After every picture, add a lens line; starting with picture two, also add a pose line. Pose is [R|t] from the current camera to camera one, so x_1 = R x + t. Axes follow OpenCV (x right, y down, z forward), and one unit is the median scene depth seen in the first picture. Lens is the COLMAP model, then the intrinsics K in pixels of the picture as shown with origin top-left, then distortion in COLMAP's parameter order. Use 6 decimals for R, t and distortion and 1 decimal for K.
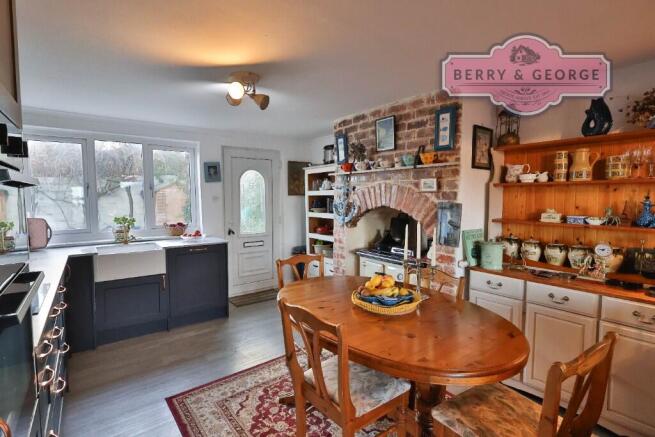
lens RADIAL K [[319.9, 0, 328.5], [0, 319.9, 216.6], [0, 0, 1]] dist [-0.001991, -0.001096]
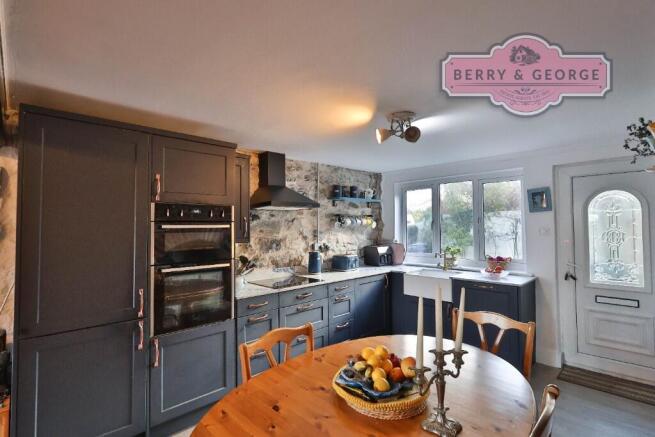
lens RADIAL K [[319.9, 0, 327.7], [0, 319.9, 220.7], [0, 0, 1]] dist [-0.001991, -0.001096]
pose [[0.119843, -0.020376, -0.992584, 0.392654], [-0.062211, 0.997670, -0.027992, -0.028193], [0.990842, 0.065105, 0.118296, 0.366426]]
